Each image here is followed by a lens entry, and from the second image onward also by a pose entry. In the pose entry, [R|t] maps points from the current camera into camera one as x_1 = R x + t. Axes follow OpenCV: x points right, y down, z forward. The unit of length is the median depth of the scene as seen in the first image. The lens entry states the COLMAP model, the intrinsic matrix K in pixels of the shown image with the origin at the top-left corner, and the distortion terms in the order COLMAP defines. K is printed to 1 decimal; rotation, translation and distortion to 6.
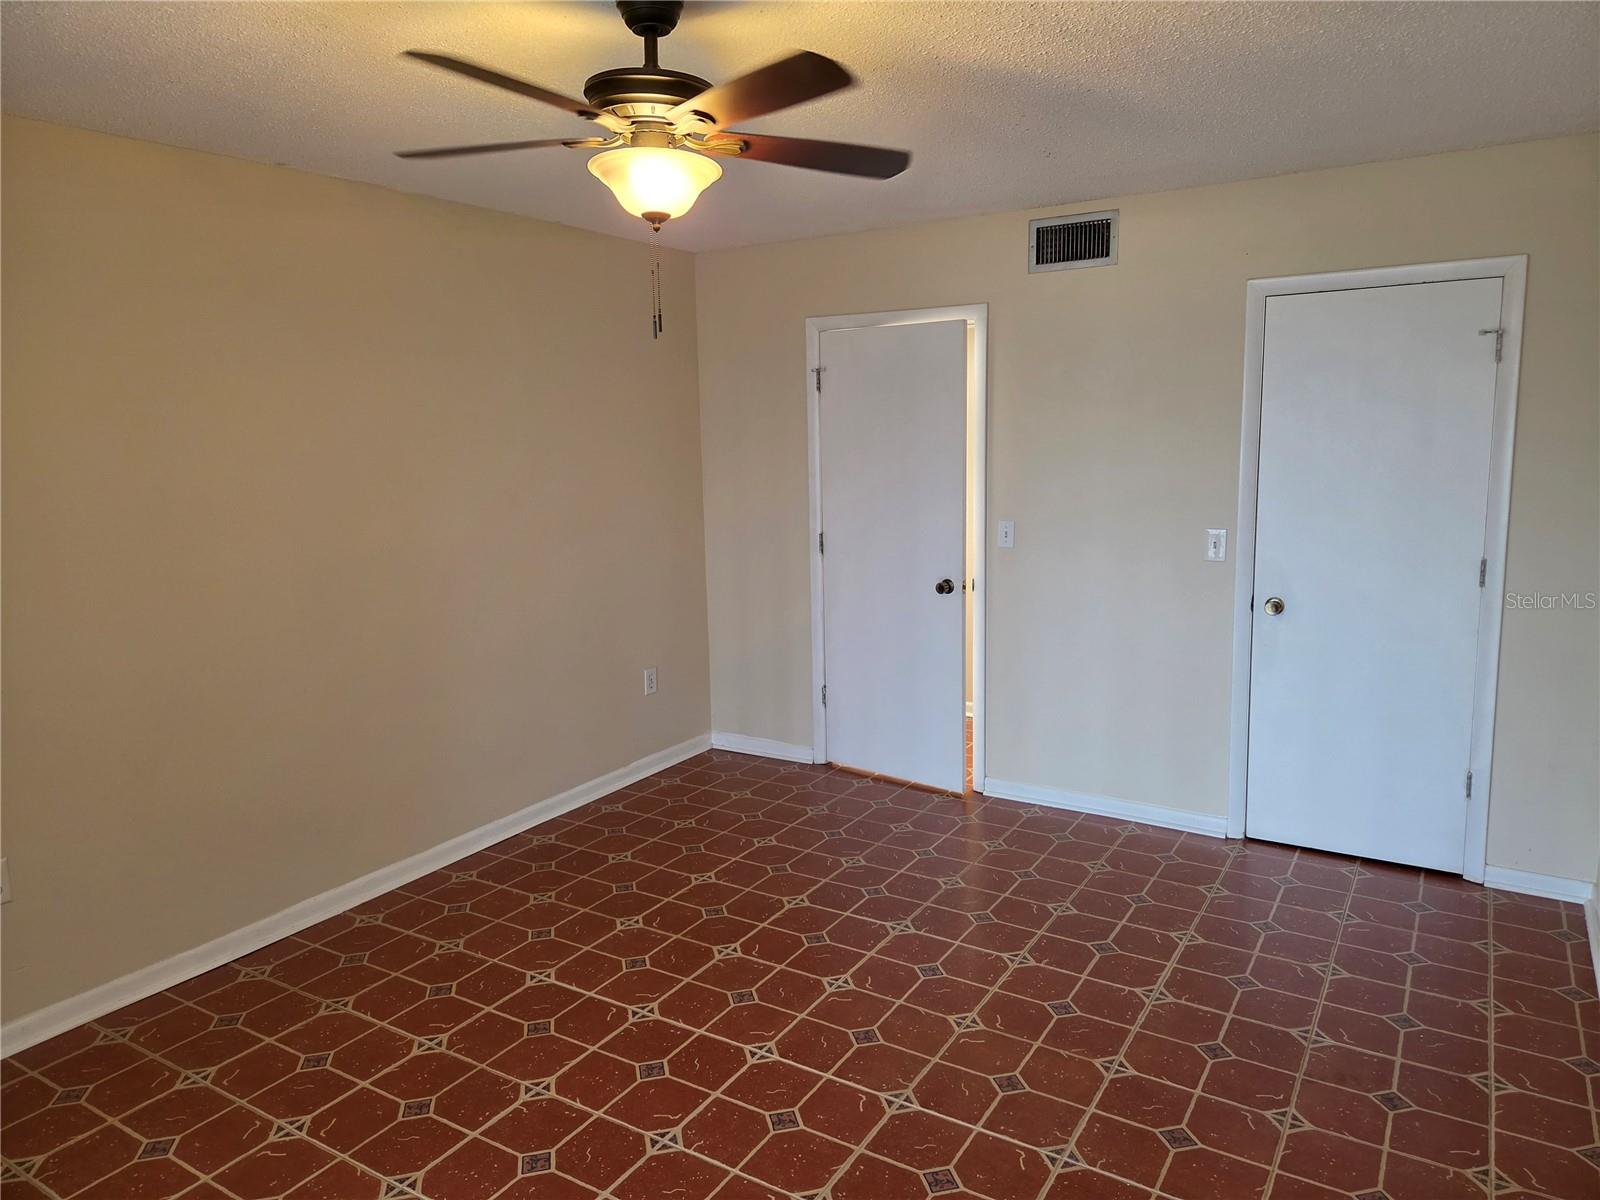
lens RADIAL K [[1115.5, 0, 797.7], [0, 1115.5, 598.9], [0, 0, 1]] dist [0.071238, -0.056518]
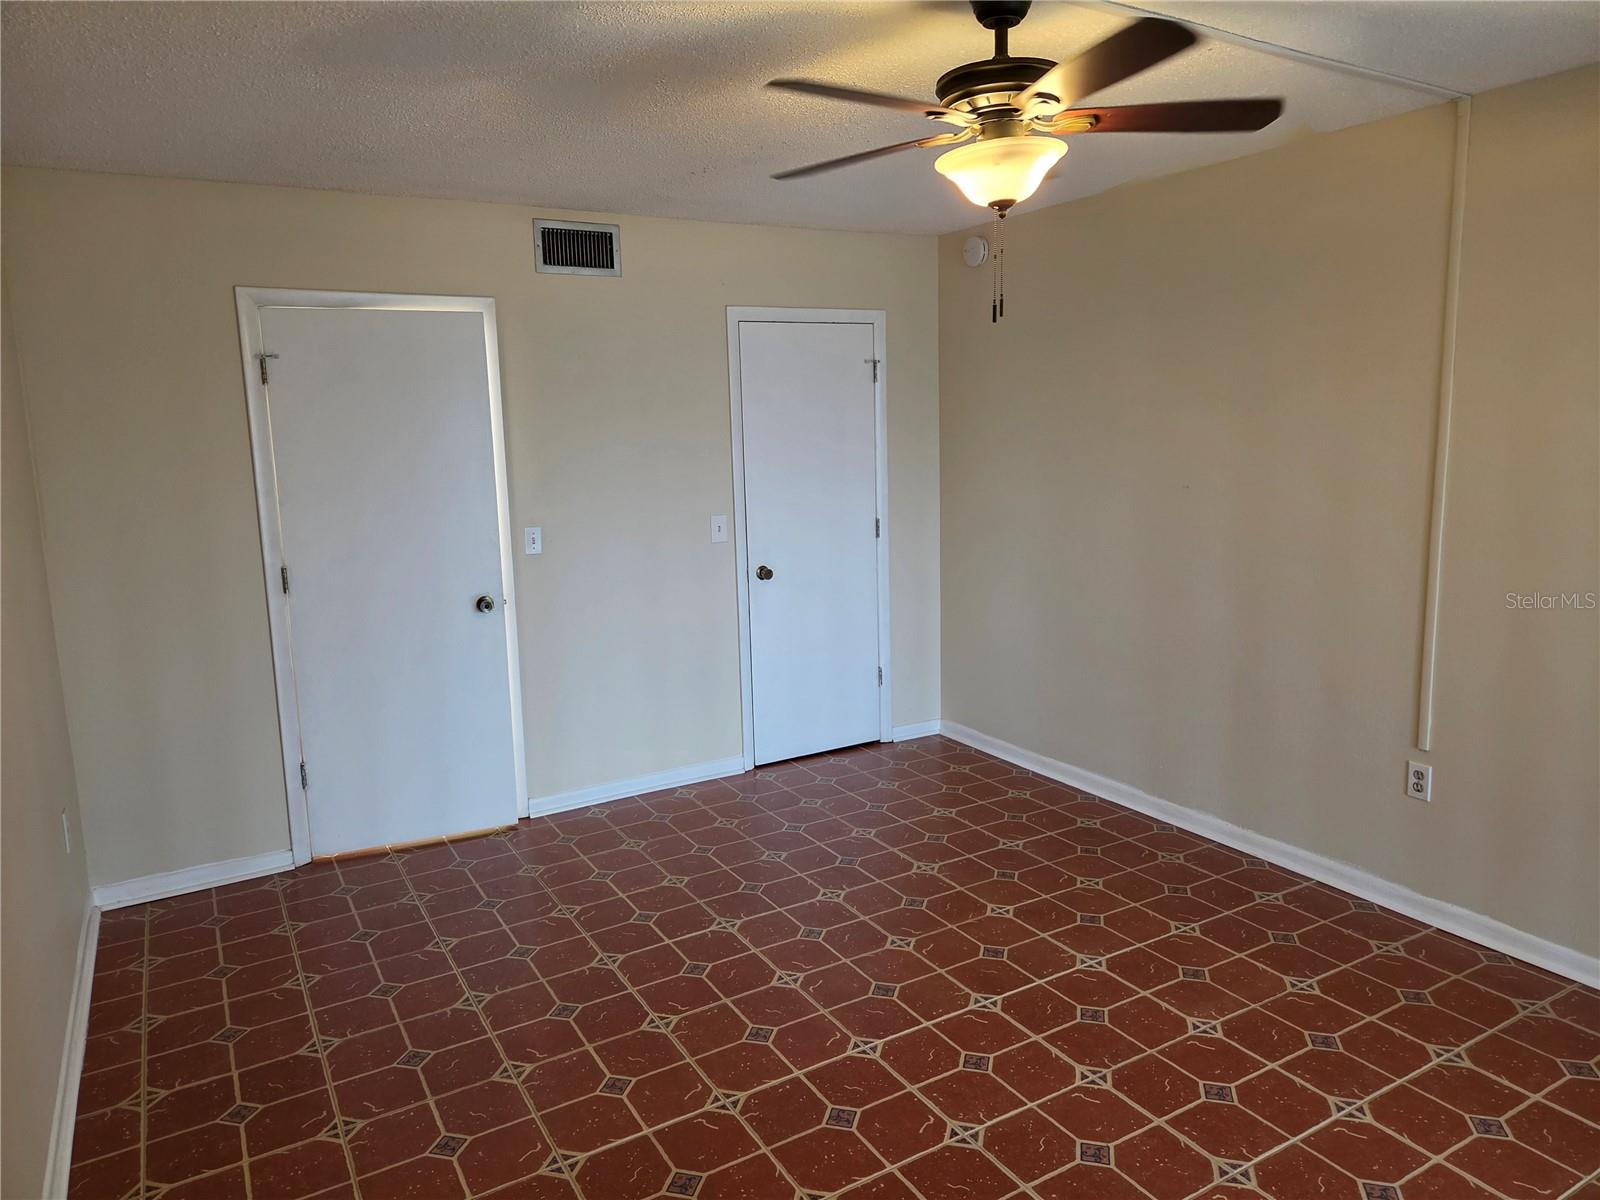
lens RADIAL K [[1115.5, 0, 797.7], [0, 1115.5, 598.9], [0, 0, 1]] dist [0.071238, -0.056518]
pose [[0.435688, -0.137506, 0.889532, -0.633070], [0.155565, 0.984894, 0.076053, -0.050903], [-0.886552, 0.105245, 0.450498, 0.402822]]
